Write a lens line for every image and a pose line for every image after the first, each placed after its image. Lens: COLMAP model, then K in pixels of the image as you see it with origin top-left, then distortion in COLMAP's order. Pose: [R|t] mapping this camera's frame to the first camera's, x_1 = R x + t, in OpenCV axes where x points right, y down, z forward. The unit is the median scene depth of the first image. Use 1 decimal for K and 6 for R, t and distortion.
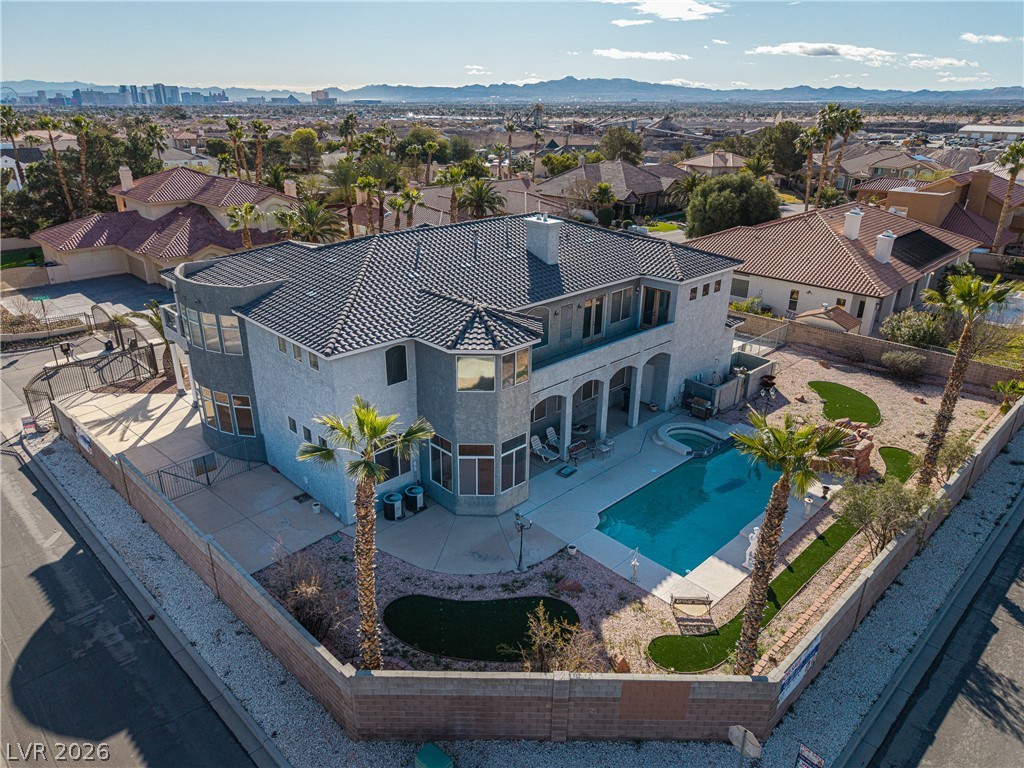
lens RADIAL K [[687.7, 0, 506.0], [0, 687.7, 385.6], [0, 0, 1]] dist [0.018564, -0.015073]
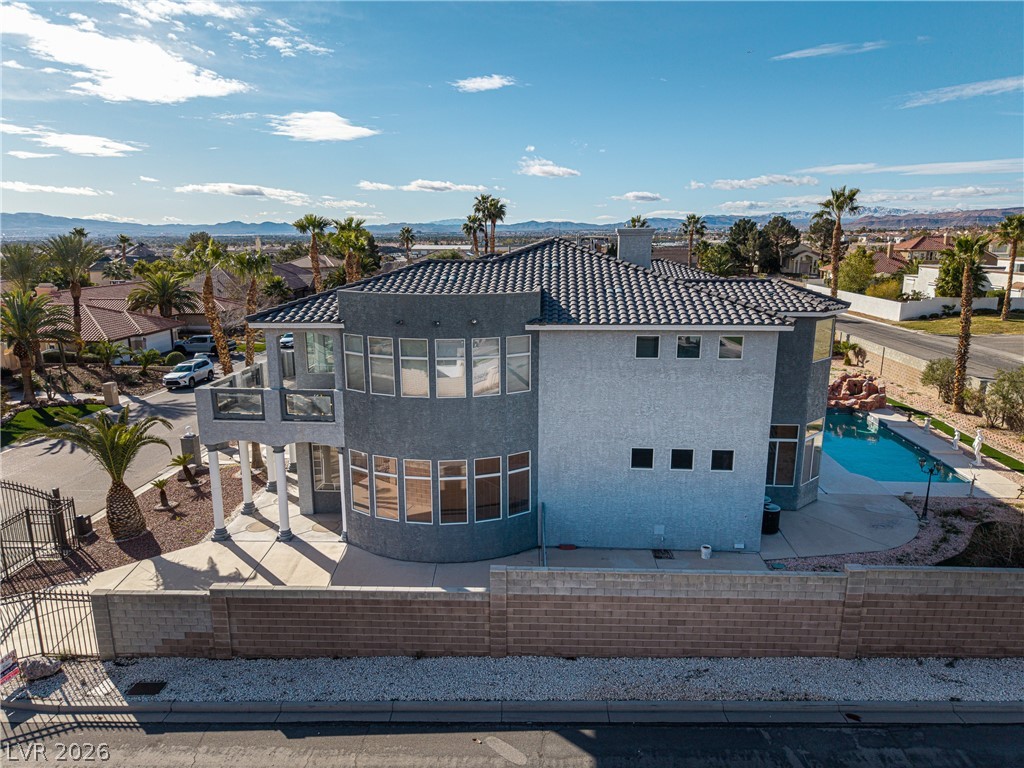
lens RADIAL K [[687.7, 0, 510.7], [0, 687.7, 380.1], [0, 0, 1]] dist [0.018564, -0.015073]
pose [[0.734566, -0.151257, 0.661464, -0.659689], [0.269756, 0.959588, -0.080139, -0.002388], [-0.622611, 0.237301, 0.745683, 0.371896]]
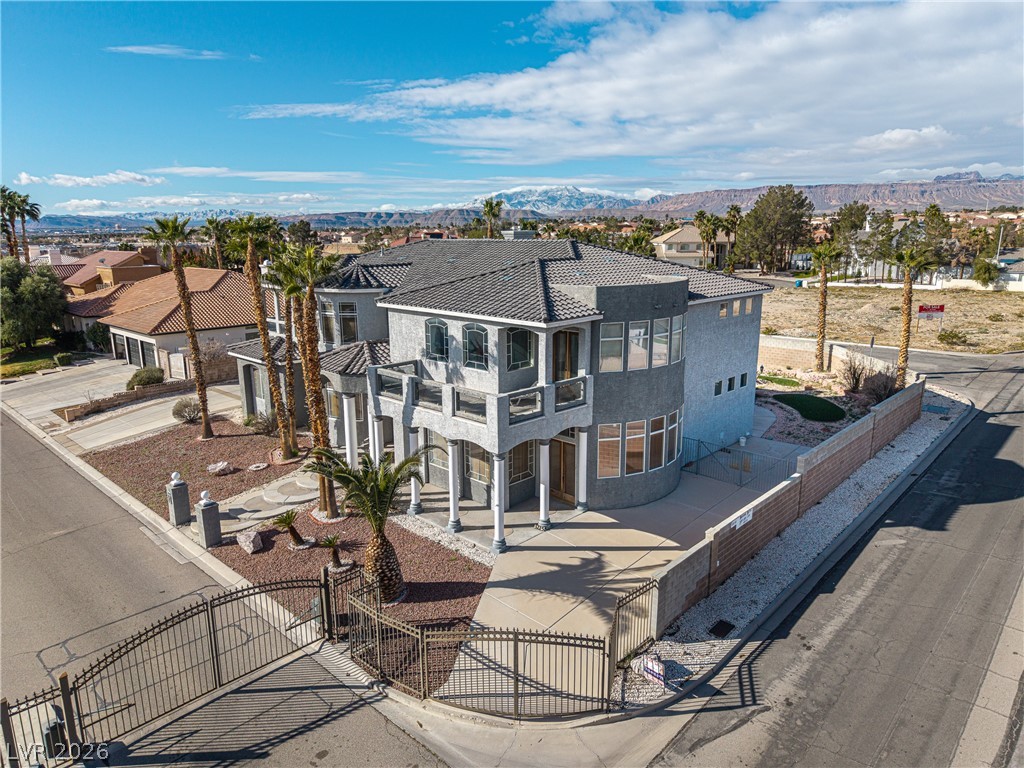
lens RADIAL K [[687.7, 0, 509.2], [0, 687.7, 375.8], [0, 0, 1]] dist [0.018564, -0.015073]
pose [[-0.027365, -0.213330, 0.976597, -1.002793], [0.393612, 0.895738, 0.206696, -0.233278], [-0.918869, 0.390057, 0.059457, 0.903511]]
